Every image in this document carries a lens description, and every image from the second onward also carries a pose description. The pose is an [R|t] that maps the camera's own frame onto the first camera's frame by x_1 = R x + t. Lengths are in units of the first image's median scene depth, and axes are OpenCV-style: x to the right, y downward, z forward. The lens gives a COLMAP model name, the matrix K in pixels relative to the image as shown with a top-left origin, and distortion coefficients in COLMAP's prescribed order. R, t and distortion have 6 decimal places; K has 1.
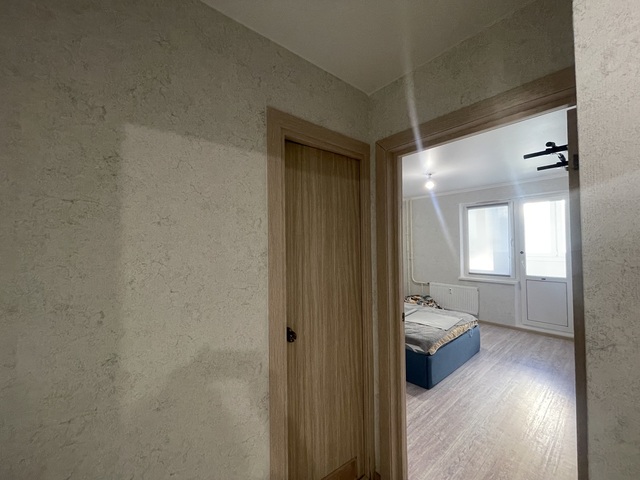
lens RADIAL K [[262.8, 0, 320.0], [0, 262.8, 240.0], [0, 0, 1]] dist [-0.000063, 0.000325]
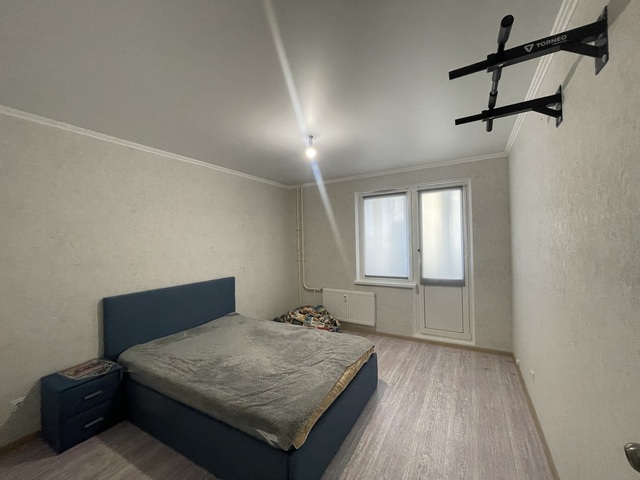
lens RADIAL K [[258.5, 0, 319.2], [0, 258.5, 239.7], [0, 0, 1]] dist [-0.000674, 0.000418]
pose [[0.947395, -0.009465, 0.319927, 0.181804], [0.006109, 0.999915, 0.011492, 0.001552], [-0.320009, -0.008933, 0.947372, 0.295317]]
